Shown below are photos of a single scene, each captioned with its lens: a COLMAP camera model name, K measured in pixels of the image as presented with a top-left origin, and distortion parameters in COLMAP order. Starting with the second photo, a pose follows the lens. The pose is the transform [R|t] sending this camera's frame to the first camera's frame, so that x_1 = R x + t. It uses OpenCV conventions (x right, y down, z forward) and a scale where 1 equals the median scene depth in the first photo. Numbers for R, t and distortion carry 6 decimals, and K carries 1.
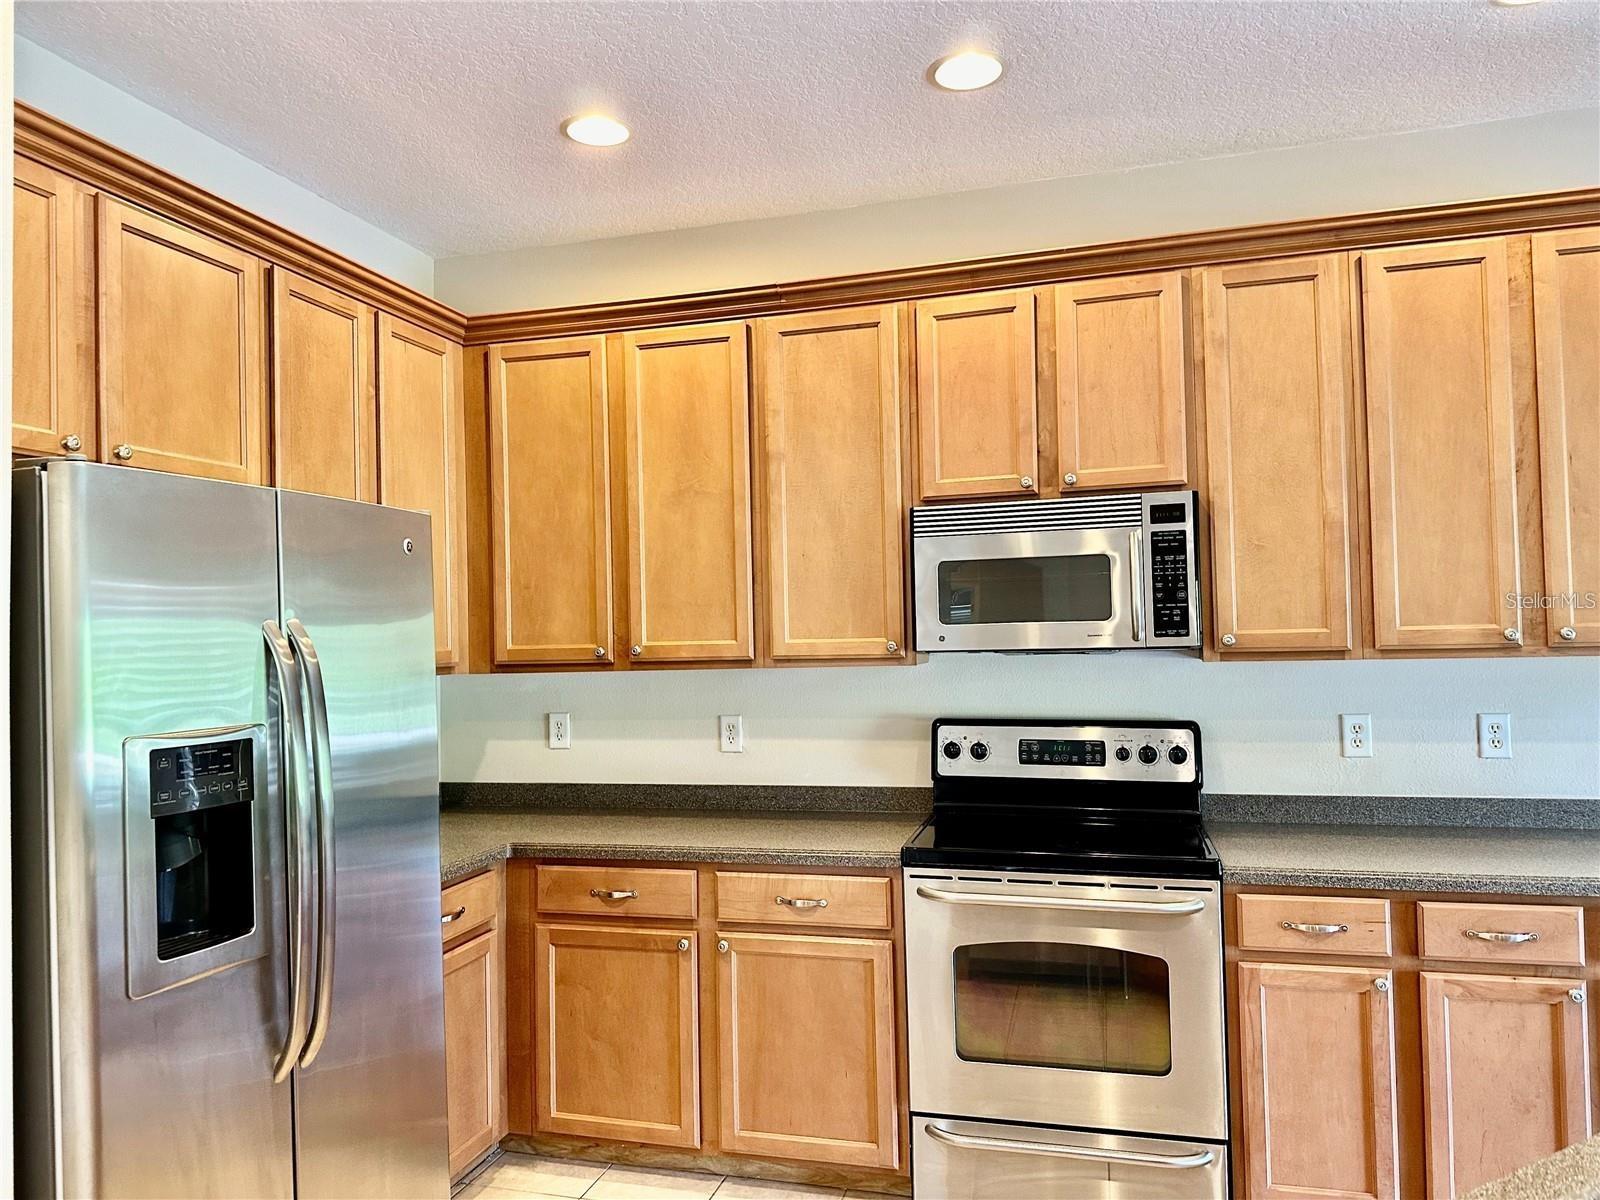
lens RADIAL K [[1116.5, 0, 794.5], [0, 1116.5, 607.2], [0, 0, 1]] dist [0.120327, -0.151322]
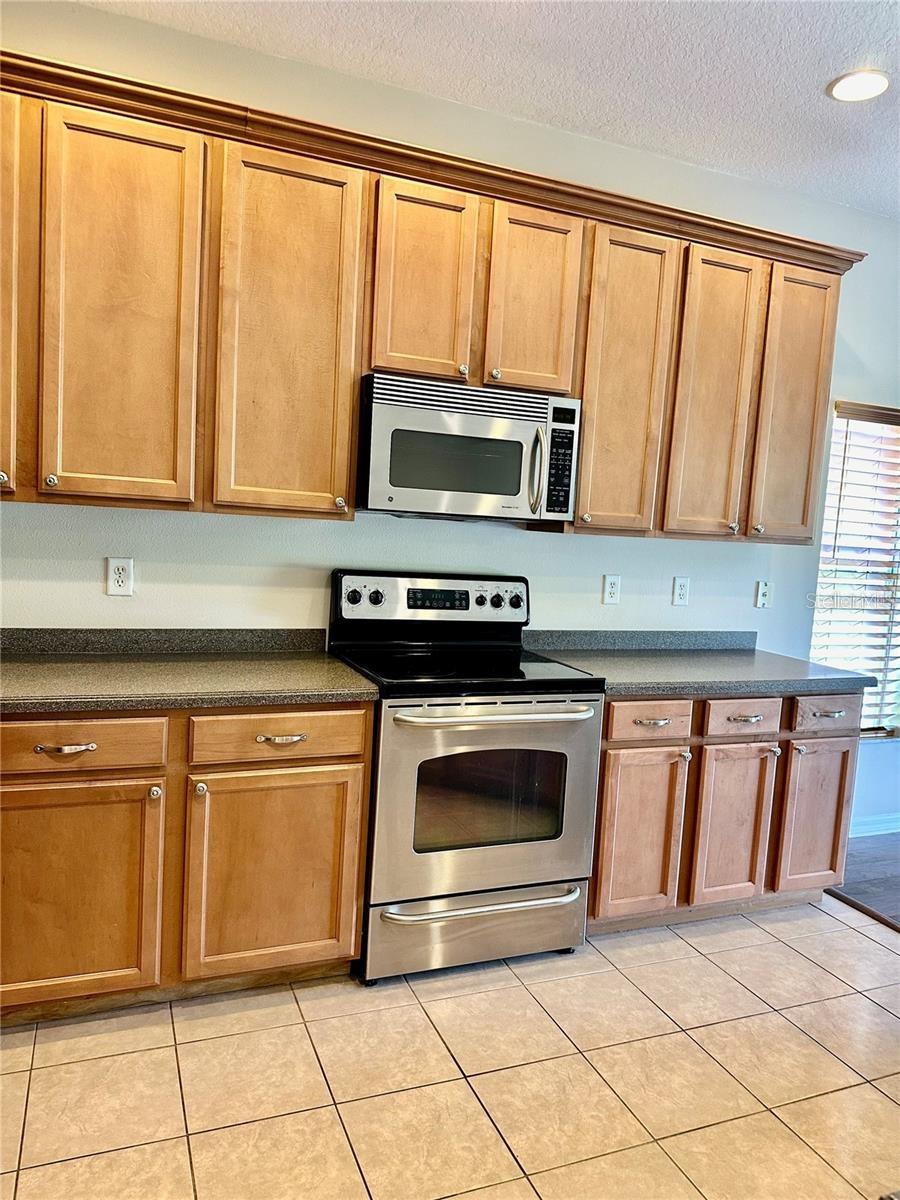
lens RADIAL K [[843.0, 0, 457.3], [0, 843.0, 600.7], [0, 0, 1]] dist [0.112535, -0.162608]
pose [[0.784506, 0.011383, 0.620017, -0.346726], [-0.094883, 0.990262, 0.101874, 0.037209], [-0.612819, -0.138750, 0.777947, 0.291011]]
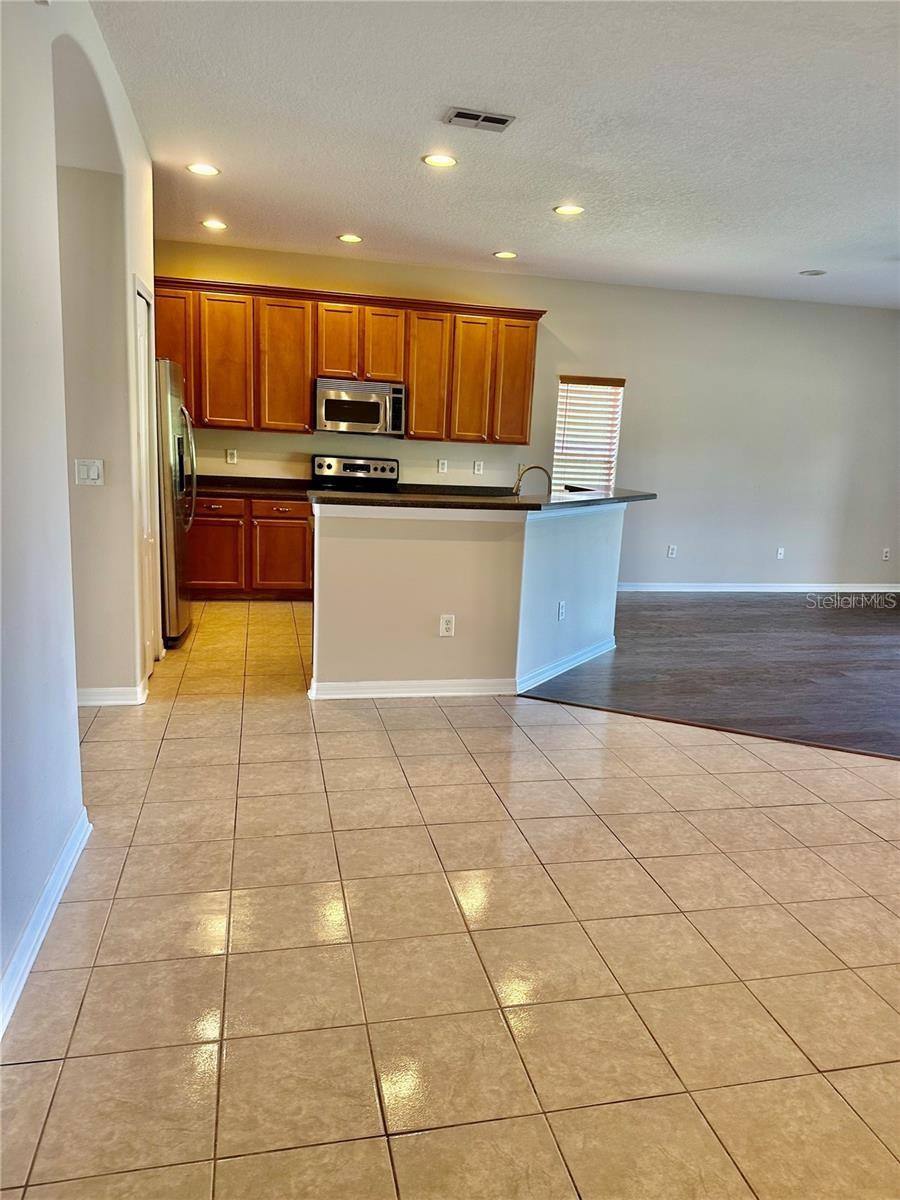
lens RADIAL K [[837.4, 0, 455.0], [0, 837.4, 615.0], [0, 0, 1]] dist [0.120327, -0.151322]
pose [[0.878922, -0.033564, 0.475784, -0.666276], [-0.082780, 0.971648, 0.221465, -0.009828], [-0.469728, -0.234036, 0.851224, -1.225344]]
